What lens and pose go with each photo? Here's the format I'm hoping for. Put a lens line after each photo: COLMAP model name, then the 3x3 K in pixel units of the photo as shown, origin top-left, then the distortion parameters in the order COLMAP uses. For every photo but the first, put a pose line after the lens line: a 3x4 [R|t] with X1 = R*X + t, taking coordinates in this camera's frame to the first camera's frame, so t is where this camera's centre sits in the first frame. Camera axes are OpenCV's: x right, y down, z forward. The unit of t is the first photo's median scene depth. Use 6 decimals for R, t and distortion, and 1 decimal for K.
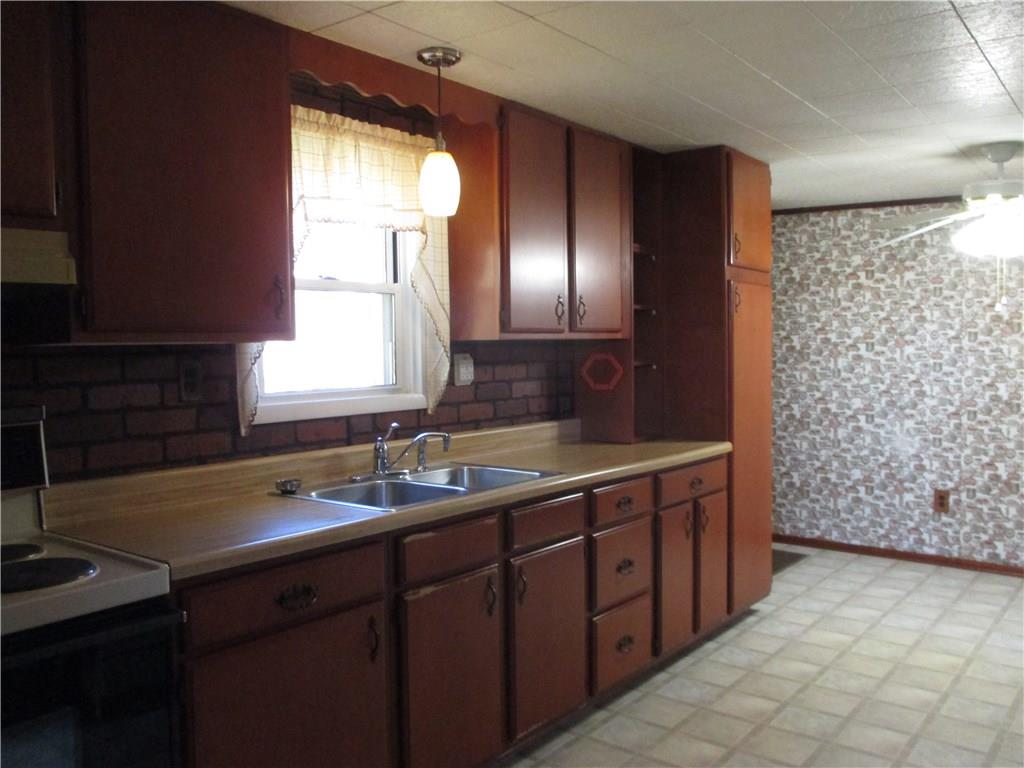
lens RADIAL K [[864.4, 0, 512.2], [0, 864.4, 387.0], [0, 0, 1]] dist [-0.005809, 0.002335]
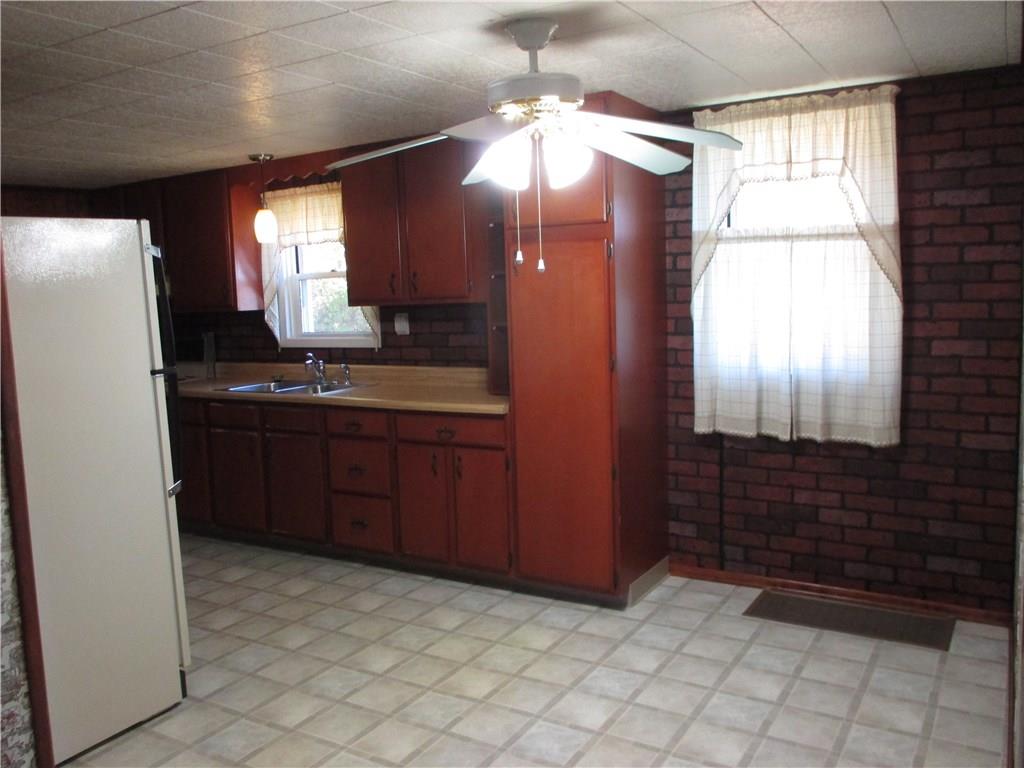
lens RADIAL K [[864.4, 0, 511.7], [0, 864.4, 382.5], [0, 0, 1]] dist [-0.005809, 0.002335]
pose [[0.112953, 0.117886, -0.986582, 1.383274], [-0.008792, 0.993016, 0.117648, -0.092847], [0.993561, -0.004614, 0.113200, 0.982477]]
